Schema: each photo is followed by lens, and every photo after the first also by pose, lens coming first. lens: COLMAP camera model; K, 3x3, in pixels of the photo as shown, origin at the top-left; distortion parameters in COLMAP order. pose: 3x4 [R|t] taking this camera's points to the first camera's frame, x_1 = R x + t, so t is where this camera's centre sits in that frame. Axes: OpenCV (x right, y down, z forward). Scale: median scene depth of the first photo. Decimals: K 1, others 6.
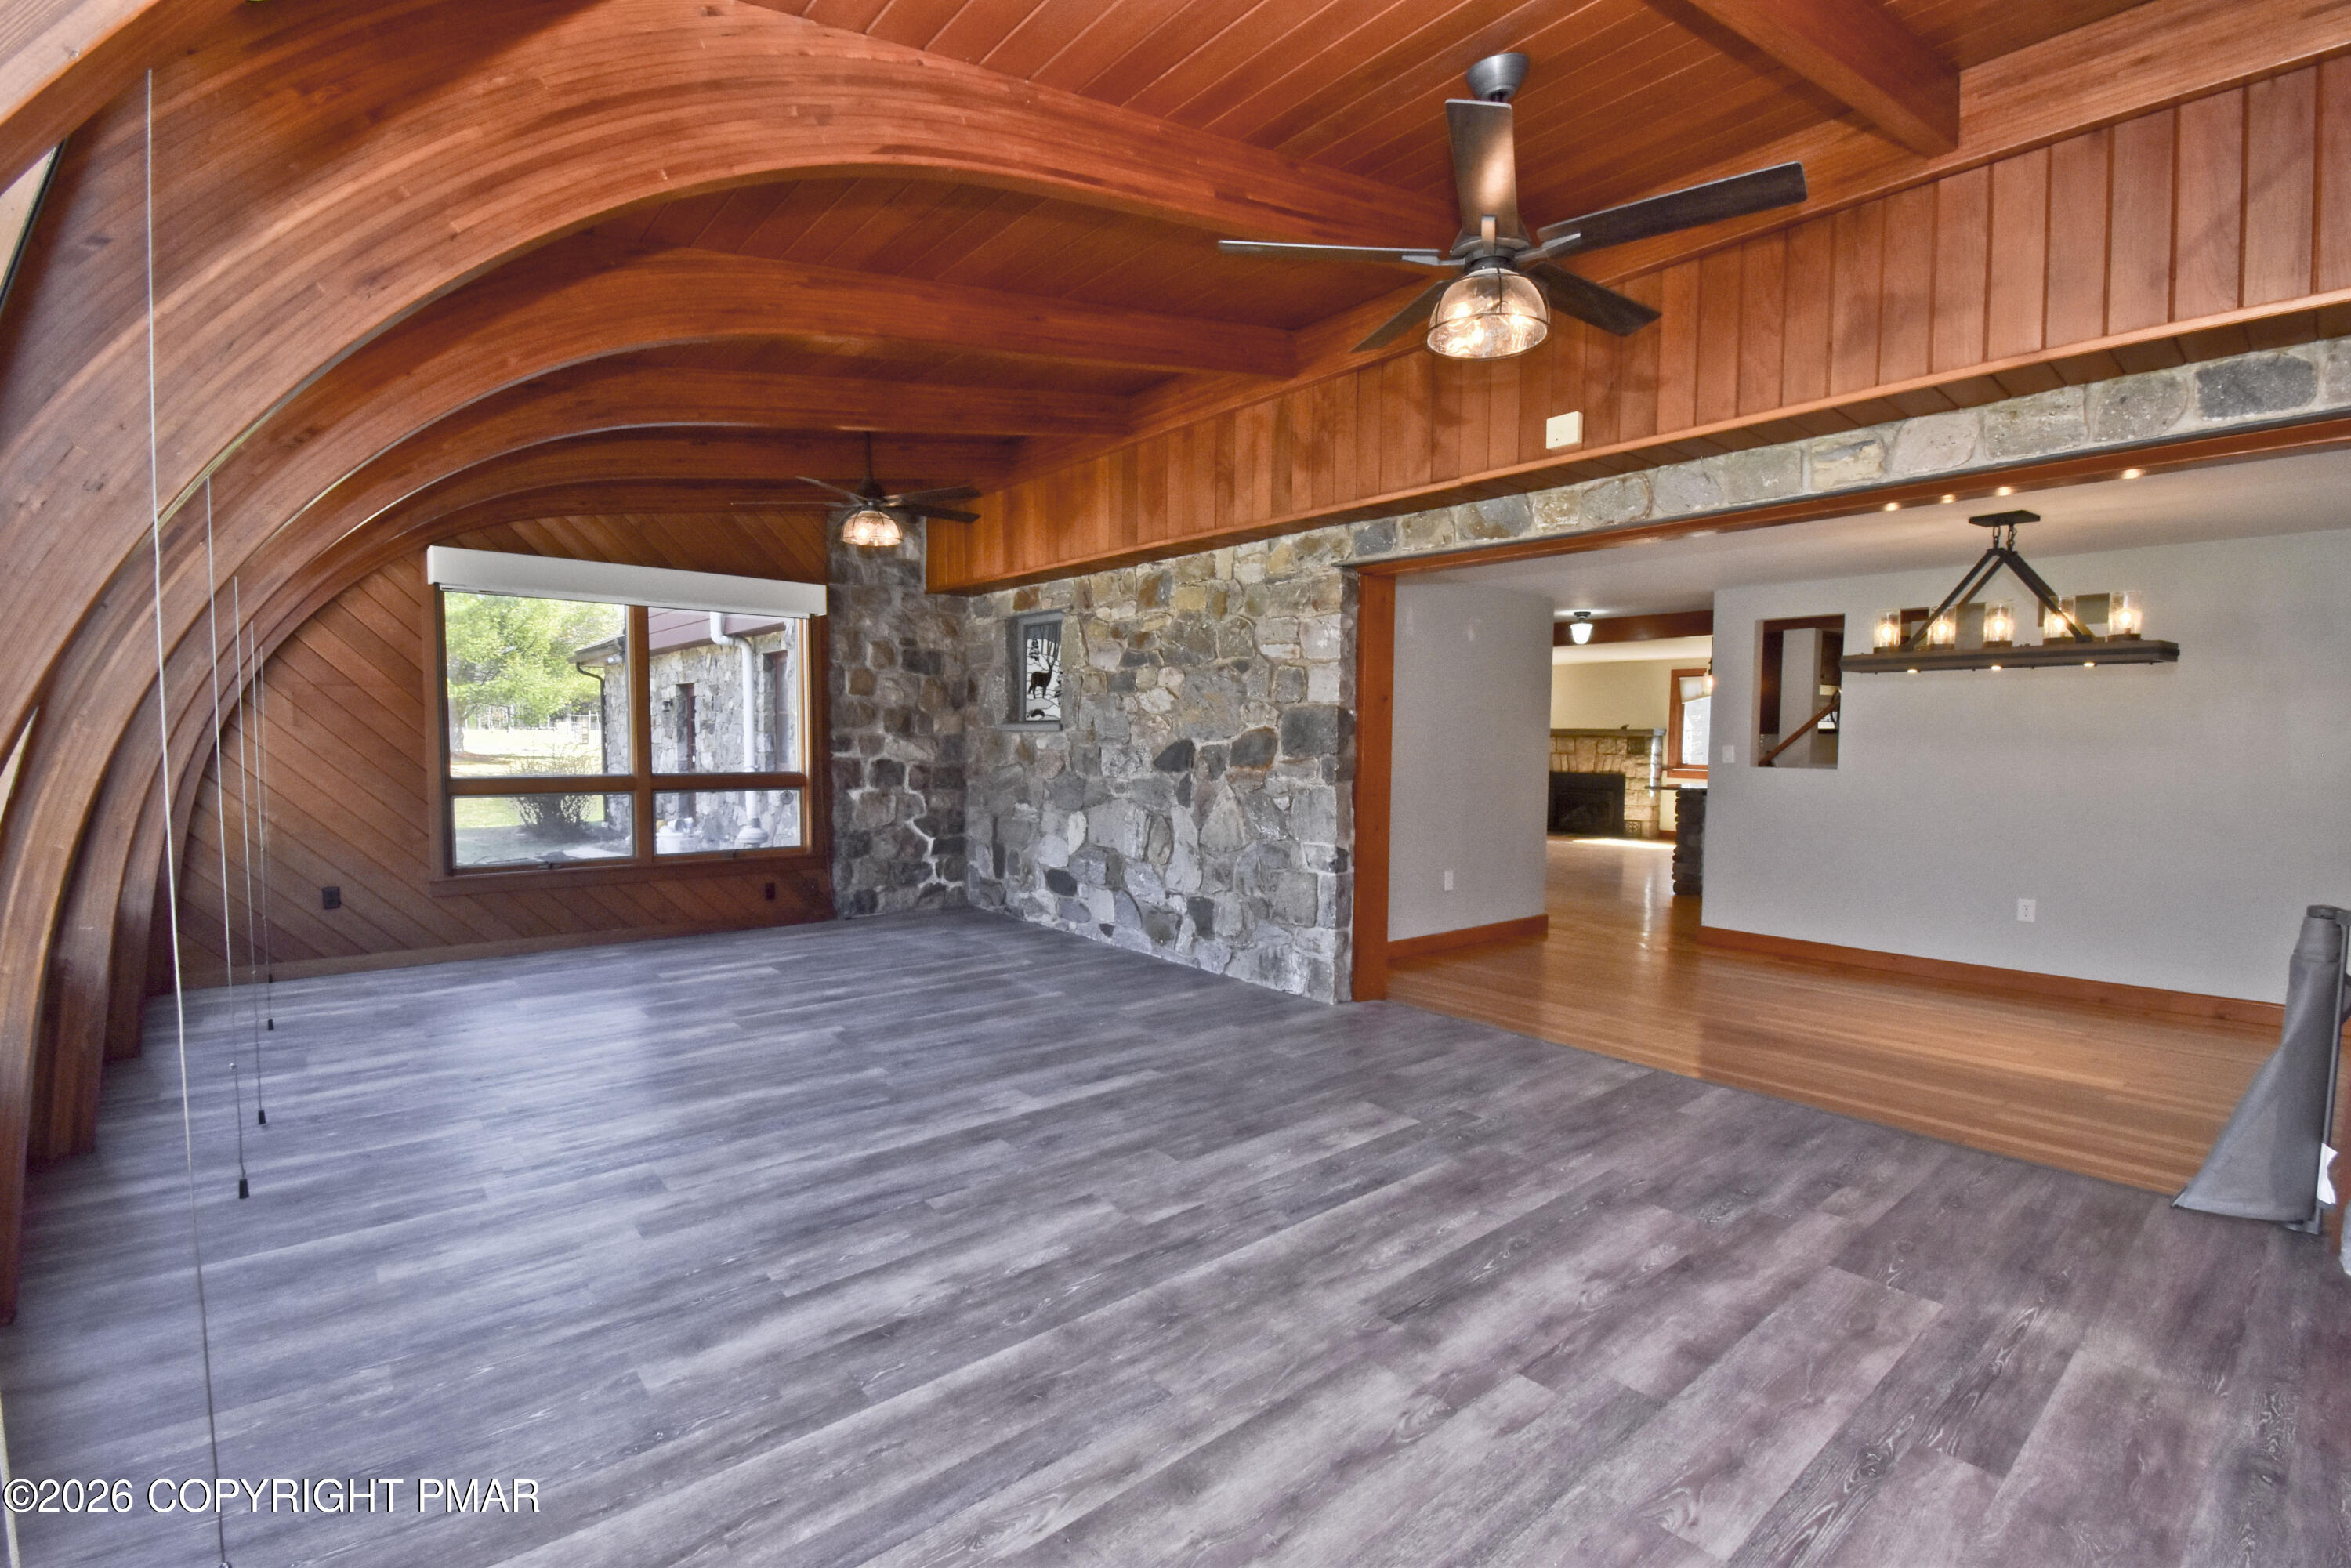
lens RADIAL K [[1043.1, 0, 1176.7], [0, 1043.1, 798.1], [0, 0, 1]] dist [0.014284, -0.021269]
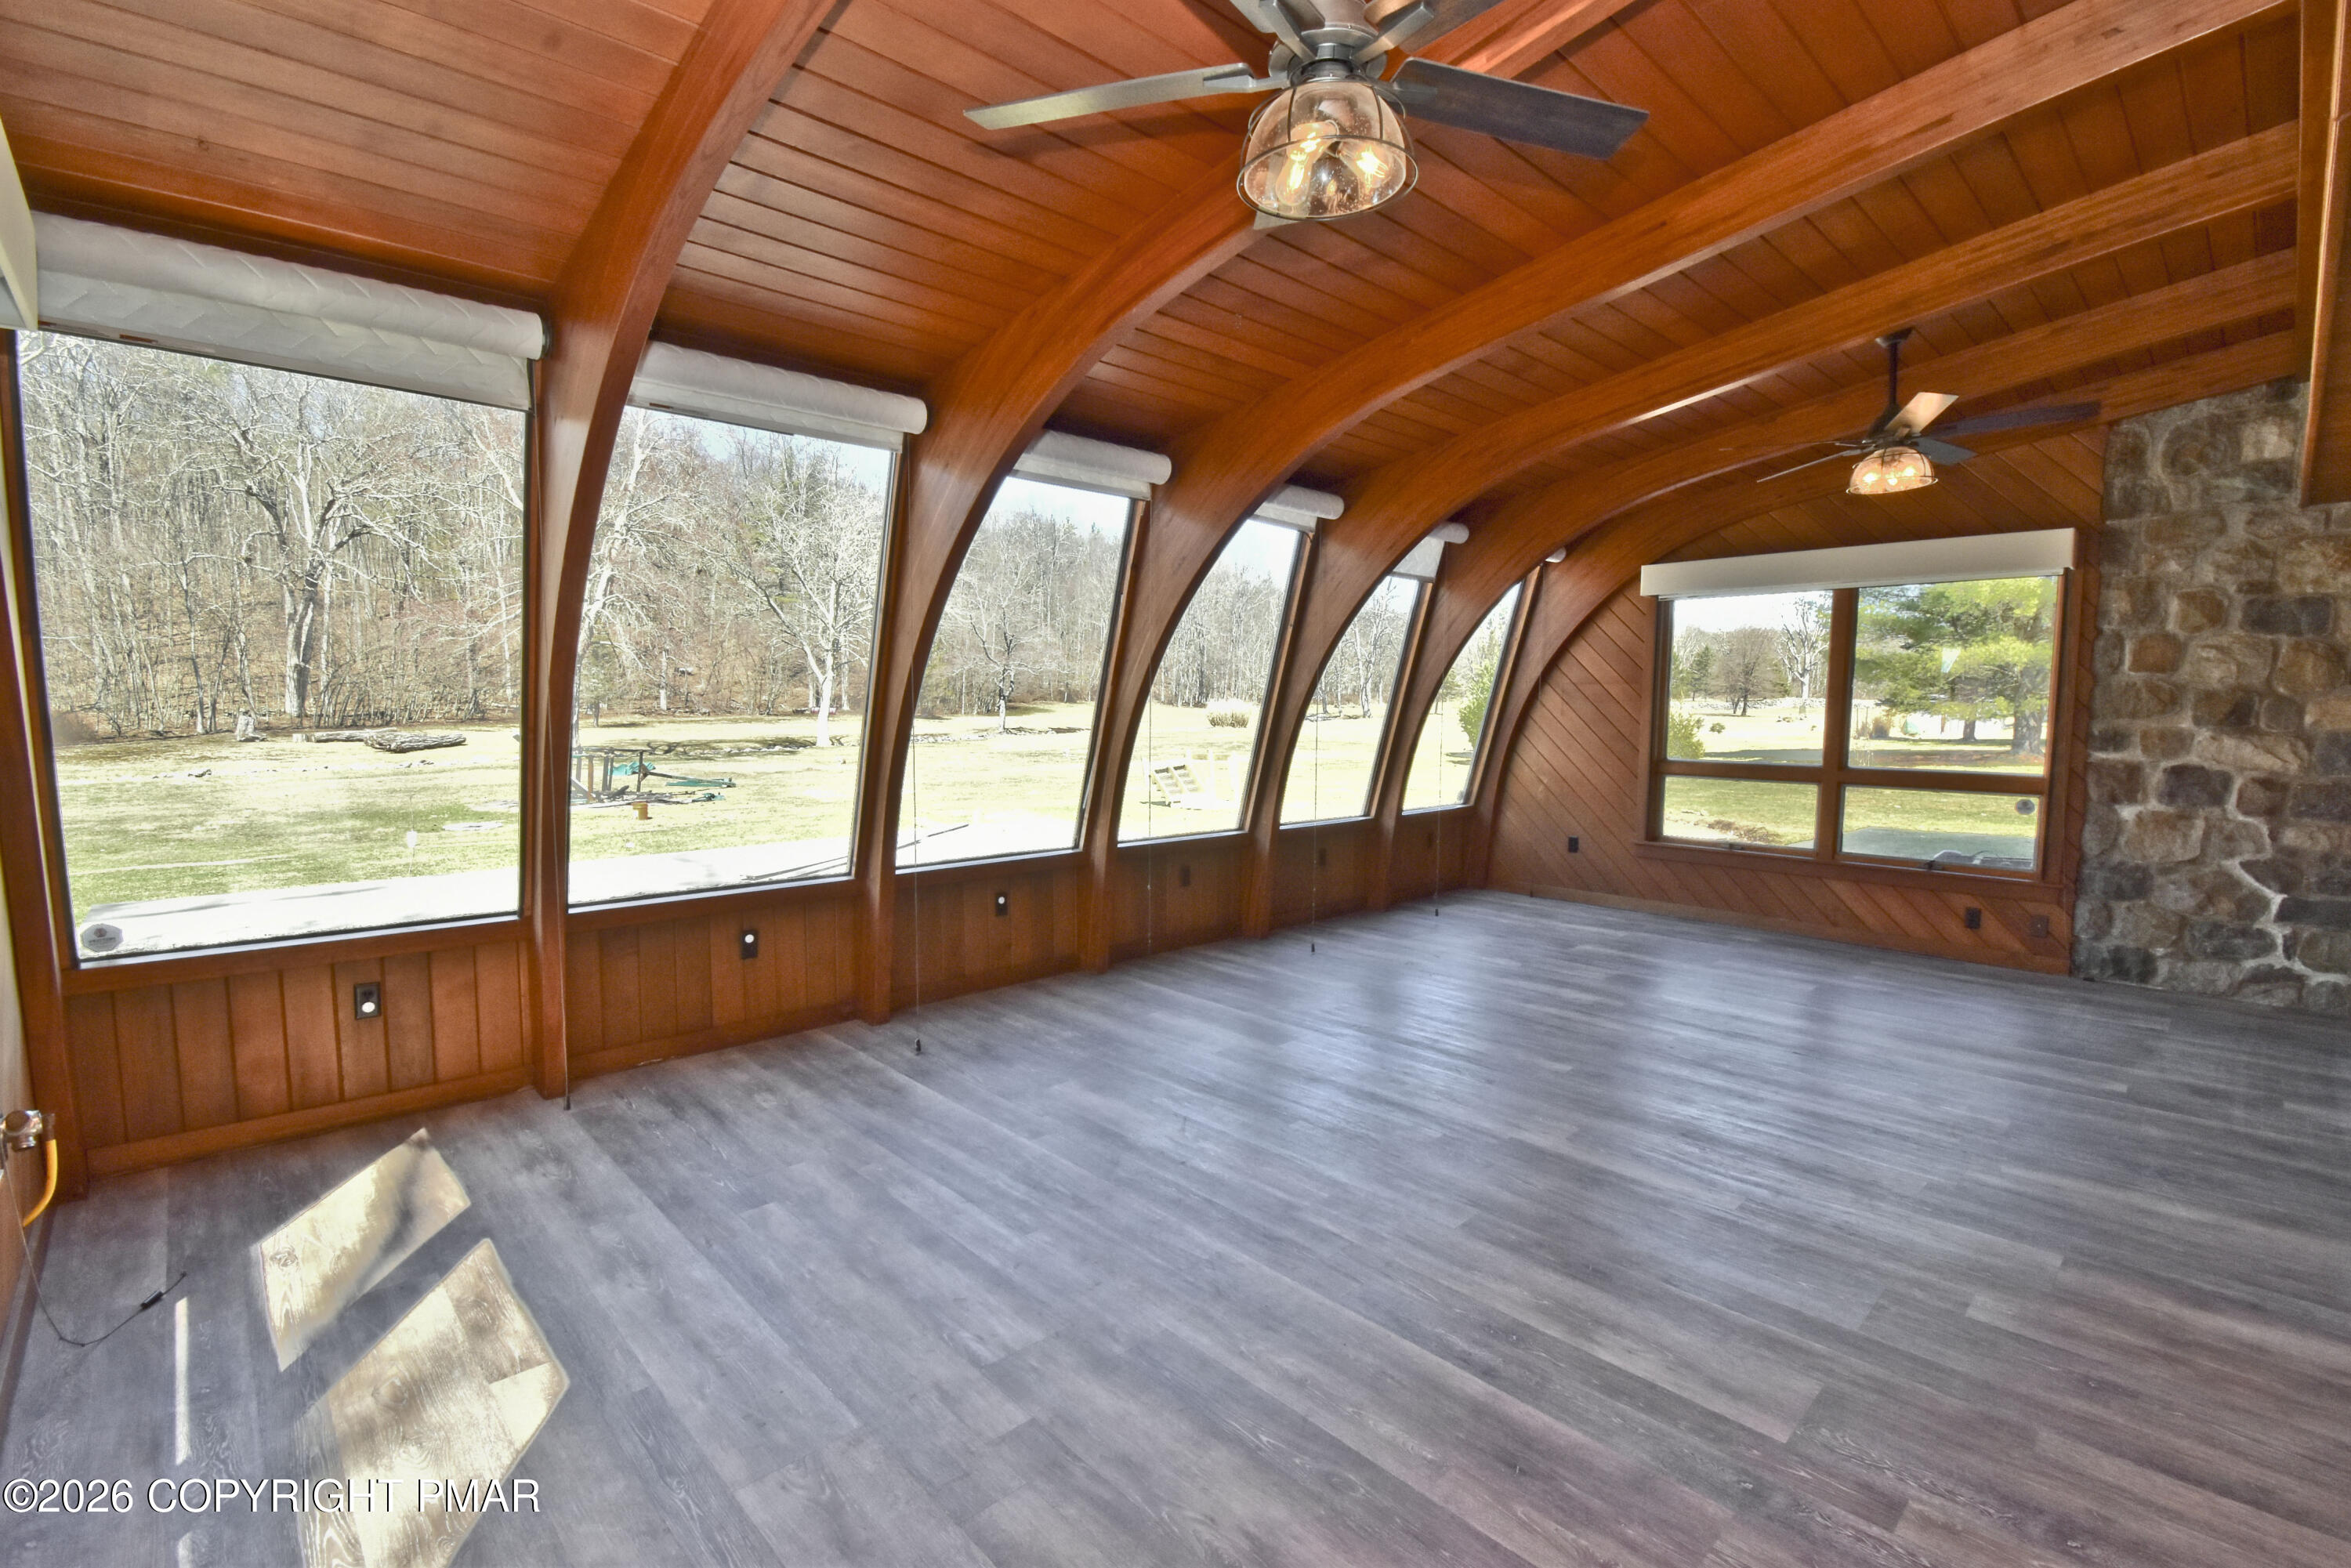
lens RADIAL K [[1043.1, 0, 1176.7], [0, 1043.1, 798.1], [0, 0, 1]] dist [0.014284, -0.021269]
pose [[0.055489, 0.081154, -0.995156, 0.364107], [-0.067676, 0.994705, 0.077344, -0.024151], [0.996163, 0.063057, 0.060688, 0.310990]]
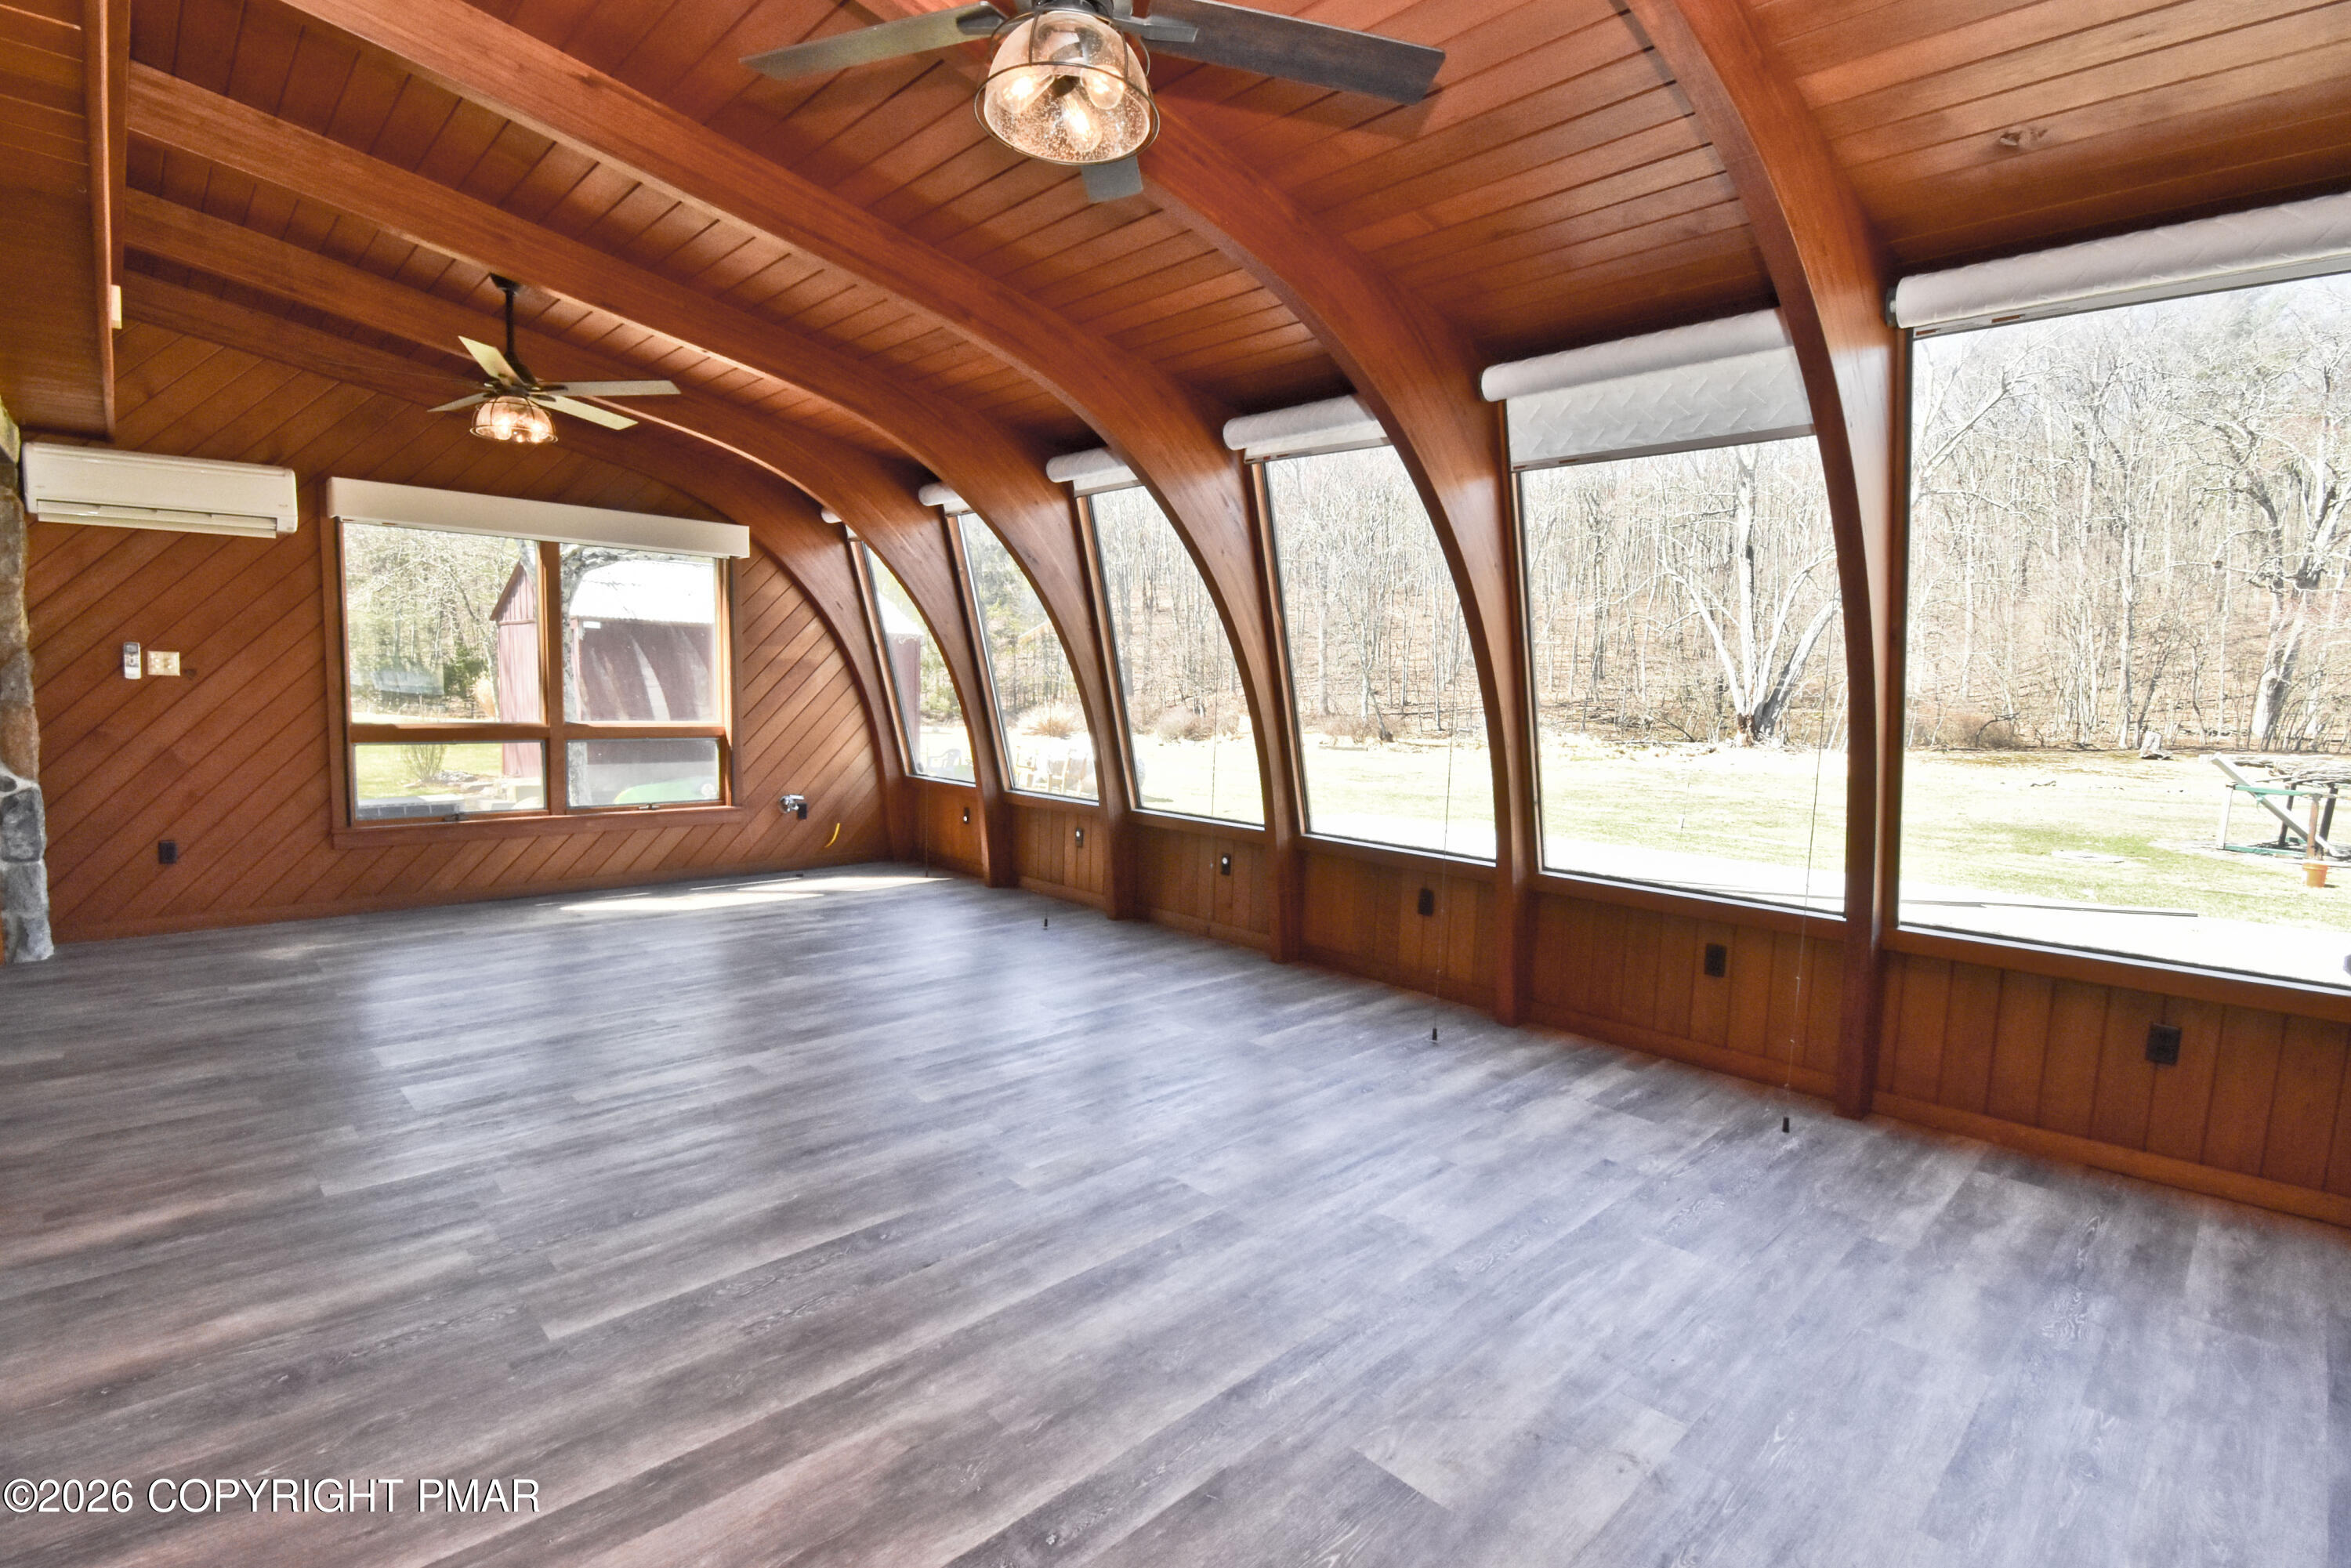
lens RADIAL K [[1084.1, 0, 1140.0], [0, 1084.1, 778.8], [0, 0, 1]] dist [0.017837, -0.027314]
pose [[-0.998005, -0.033475, -0.053529, -0.222796], [-0.041097, 0.988087, 0.148309, -0.068679], [0.047927, 0.150213, -0.987491, 1.012881]]
